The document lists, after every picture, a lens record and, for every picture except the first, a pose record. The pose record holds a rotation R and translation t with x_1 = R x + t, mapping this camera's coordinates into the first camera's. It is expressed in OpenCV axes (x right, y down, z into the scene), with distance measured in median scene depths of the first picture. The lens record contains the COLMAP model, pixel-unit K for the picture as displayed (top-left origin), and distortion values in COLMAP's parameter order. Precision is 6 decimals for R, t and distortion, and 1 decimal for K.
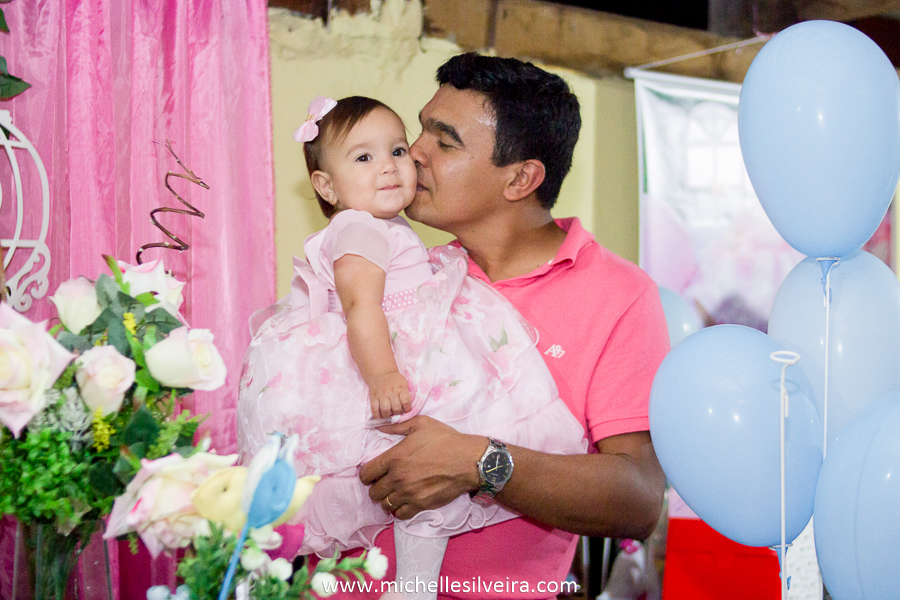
lens RADIAL K [[1661.5, 0, 479.0], [0, 1661.5, 286.6], [0, 0, 1]] dist [-0.125351, 0.000000]
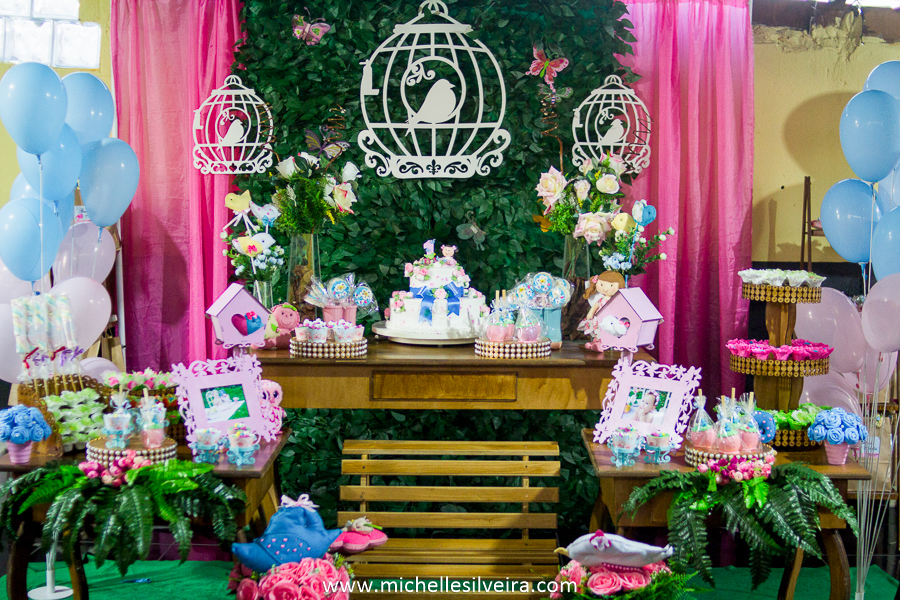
lens RADIAL K [[1661.5, 0, 451.6], [0, 1661.5, 308.7], [0, 0, 1]] dist [-0.125351, 0.000000]
pose [[0.855097, 0.056903, -0.515337, 1.074870], [-0.007544, 0.995219, 0.097373, -0.029665], [0.518414, -0.079375, 0.851438, -1.750776]]
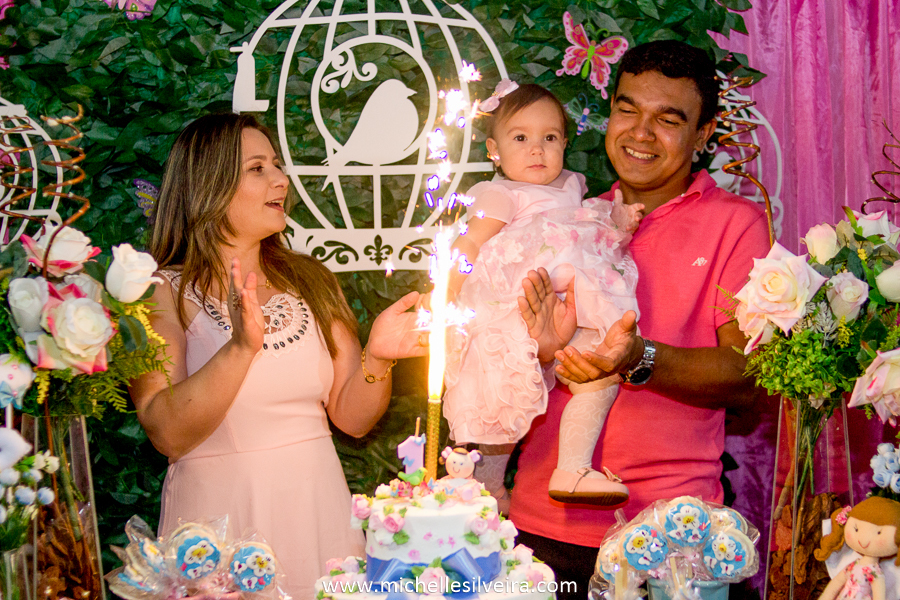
lens RADIAL K [[1510.2, 0, 438.3], [0, 1510.2, 286.4], [0, 0, 1]] dist [-0.128581, 0.000000]
pose [[0.897847, 0.002610, -0.440300, 0.016463], [0.012479, 0.999430, 0.031371, 0.003051], [0.440131, -0.033661, 0.897303, -0.230298]]
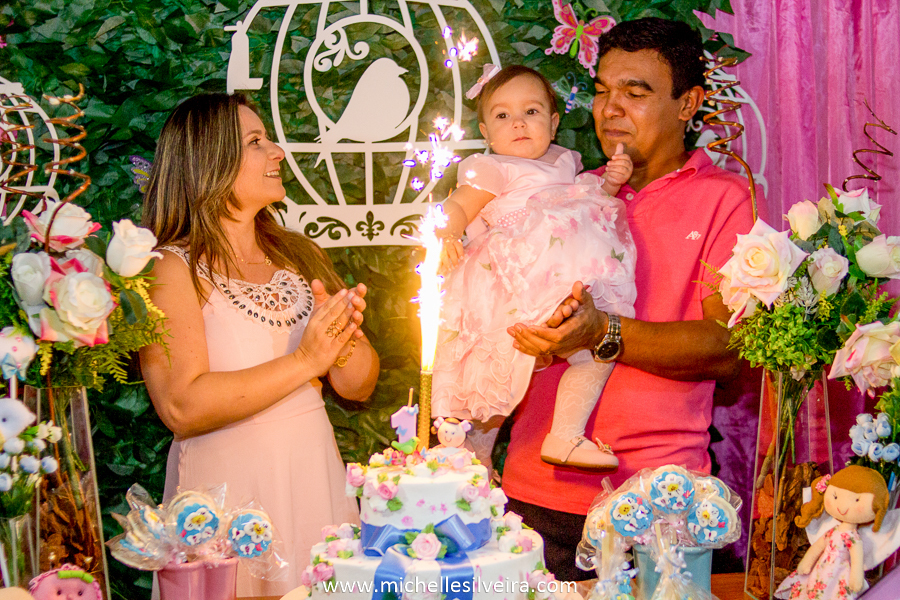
lens RADIAL K [[1510.2, 0, 431.4], [0, 1510.2, 292.2], [0, 0, 1]] dist [-0.128581, 0.000000]
pose [[0.899728, 0.012096, -0.436283, 0.026136], [0.011219, 0.998645, 0.050823, 0.003292], [0.436306, -0.050621, 0.898373, -0.259828]]
